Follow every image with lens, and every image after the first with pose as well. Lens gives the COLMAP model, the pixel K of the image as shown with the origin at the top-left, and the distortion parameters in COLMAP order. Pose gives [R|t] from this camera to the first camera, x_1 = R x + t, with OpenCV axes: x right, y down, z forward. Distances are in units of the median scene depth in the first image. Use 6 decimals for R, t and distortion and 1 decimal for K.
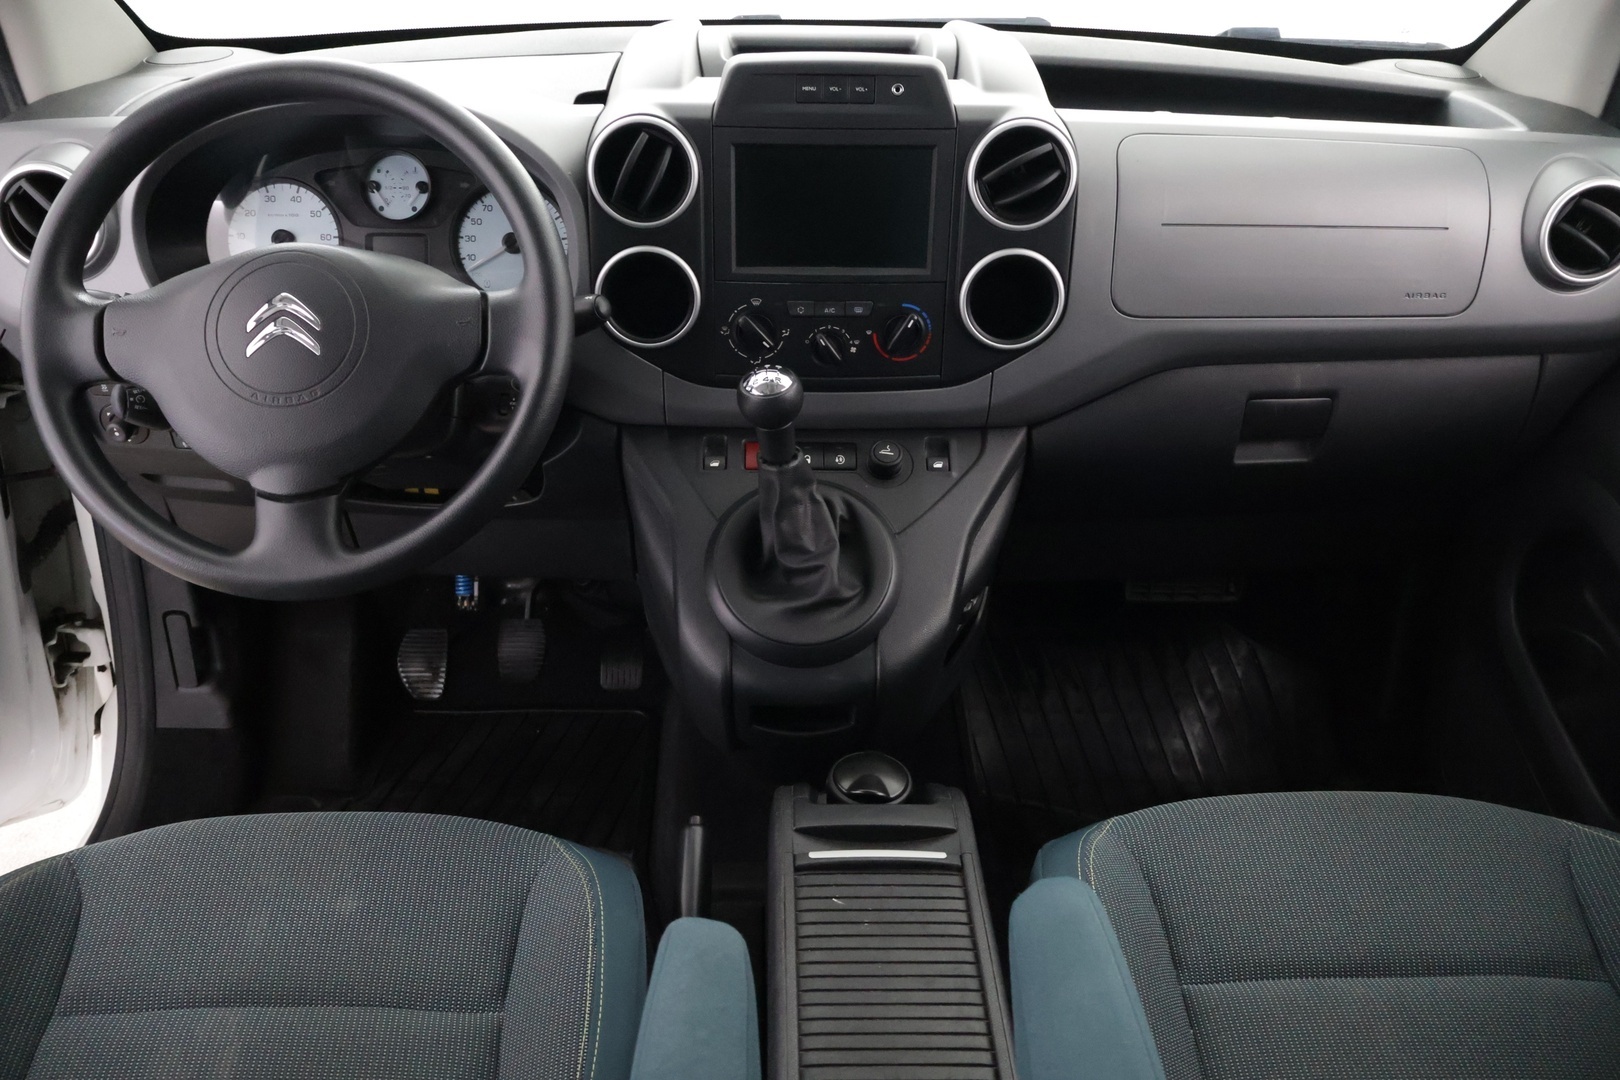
lens RADIAL K [[1361.1, 0, 809.6], [0, 1361.1, 571.0], [0, 0, 1]] dist [-0.032946, 0.008089]
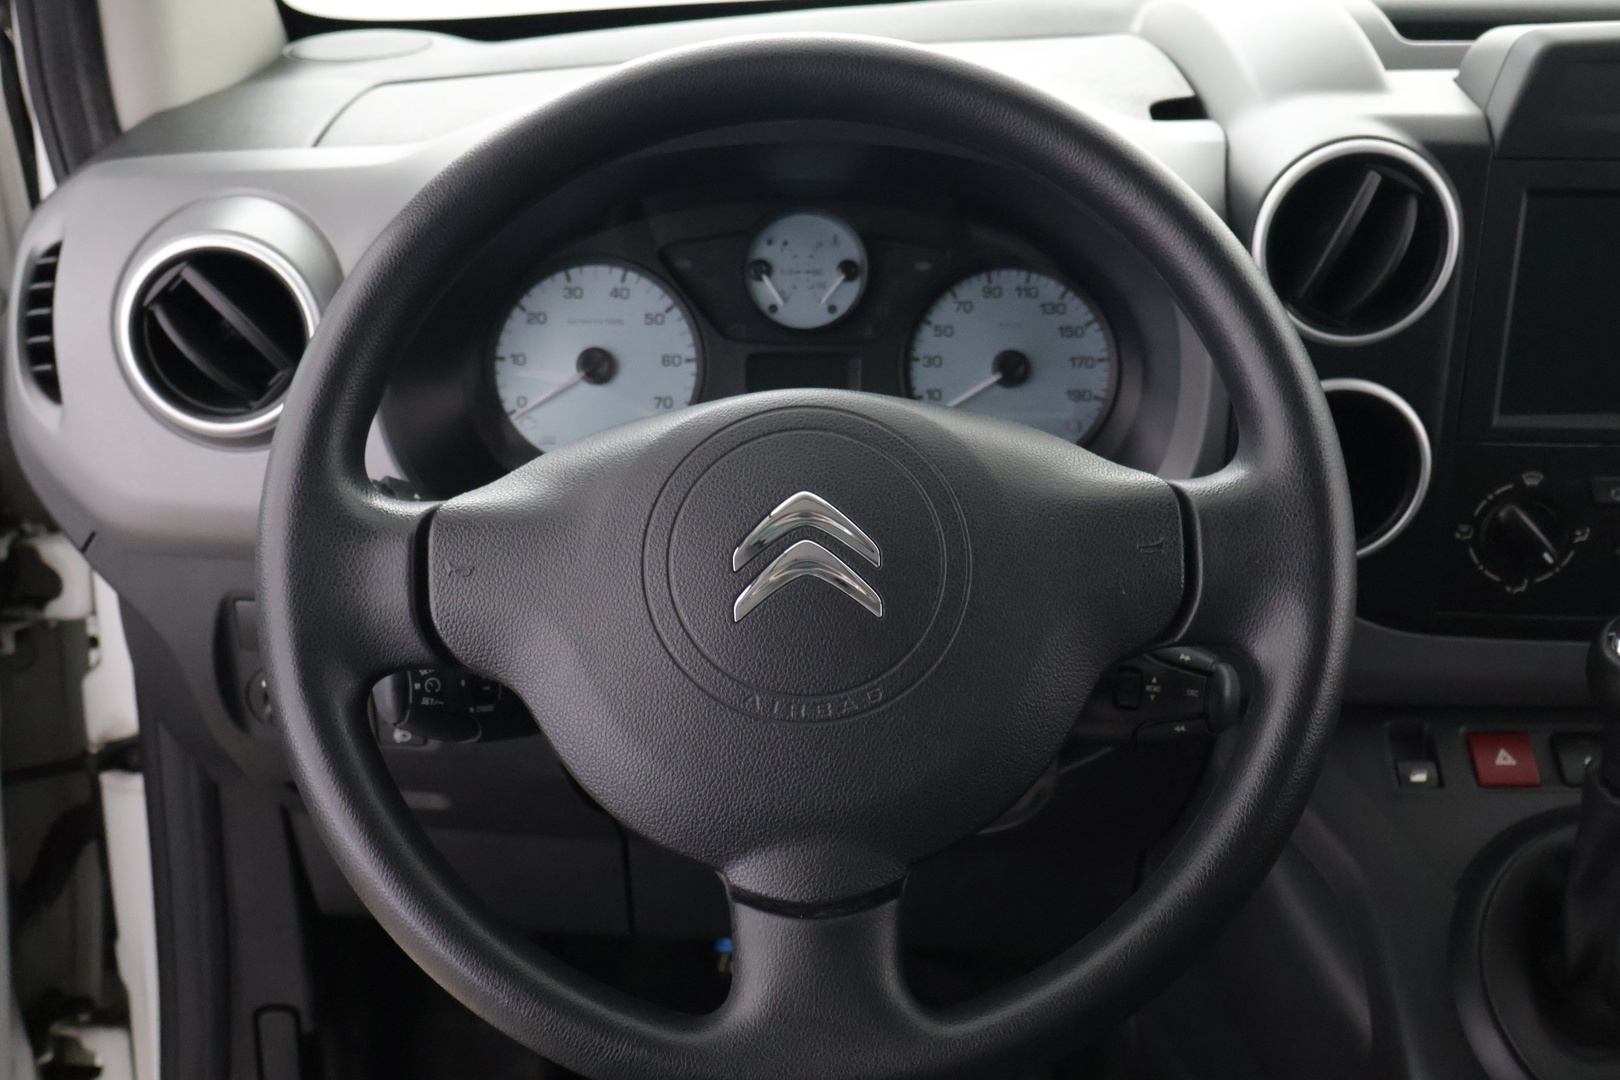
lens RADIAL K [[1953.5, 0, 810.0], [0, 1953.5, 540.0], [0, 0, 1]] dist [-0.001711, -0.018150]
pose [[0.999664, -0.007673, -0.024751, -0.283636], [0.004591, 0.992488, -0.122254, -0.077290], [0.025503, 0.122099, 0.992190, 0.223775]]
